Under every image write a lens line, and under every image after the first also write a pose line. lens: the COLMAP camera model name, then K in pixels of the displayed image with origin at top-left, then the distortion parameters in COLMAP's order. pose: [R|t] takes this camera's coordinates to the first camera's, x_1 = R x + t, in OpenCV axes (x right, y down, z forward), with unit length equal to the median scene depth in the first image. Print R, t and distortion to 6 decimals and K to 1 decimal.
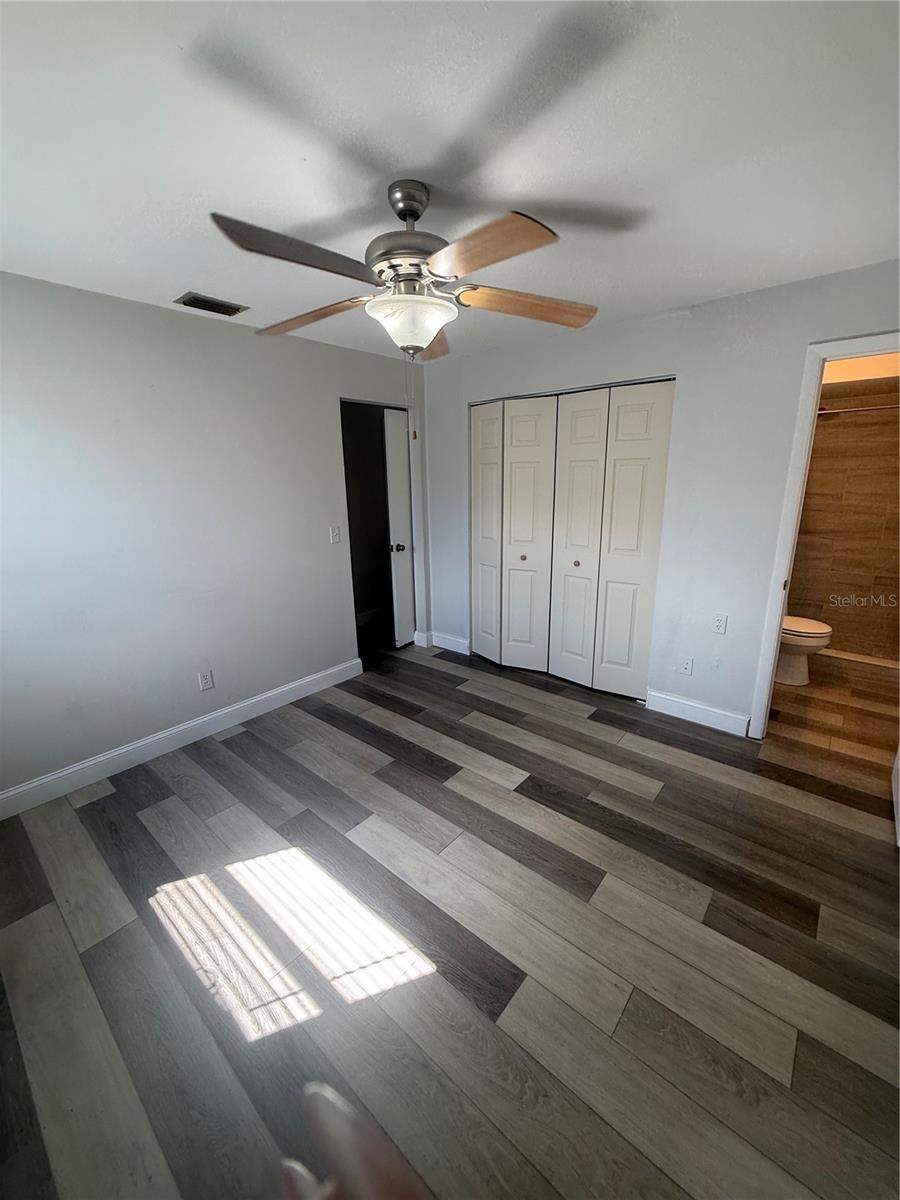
lens RADIAL K [[482.8, 0, 445.8], [0, 482.8, 594.6], [0, 0, 1]] dist [0.000759, 0.000059]
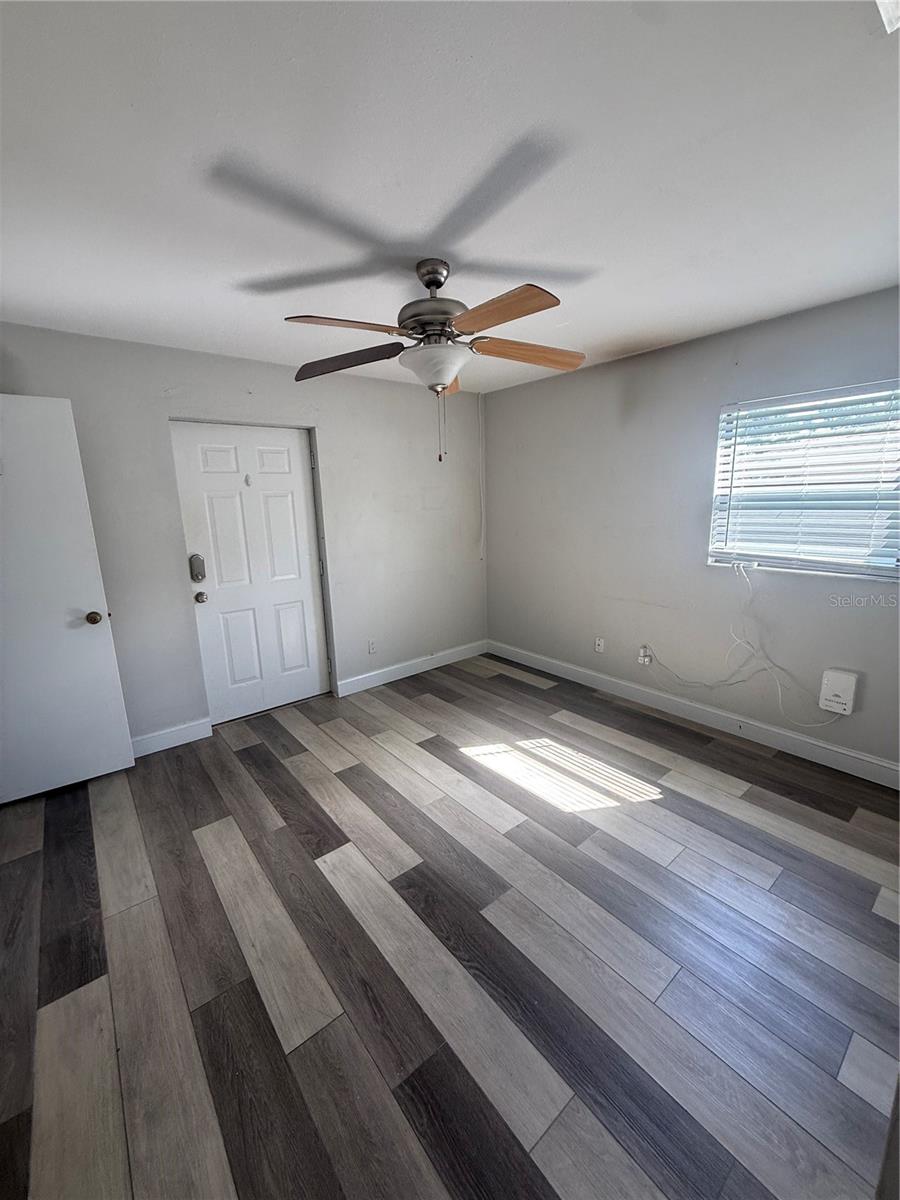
lens RADIAL K [[482.8, 0, 447.3], [0, 482.8, 597.9], [0, 0, 1]] dist [0.000759, 0.000059]
pose [[-0.983370, 0.013672, 0.181099, -0.209635], [0.089949, 0.902937, 0.420255, -0.369508], [-0.157775, 0.429556, -0.889150, 1.574321]]
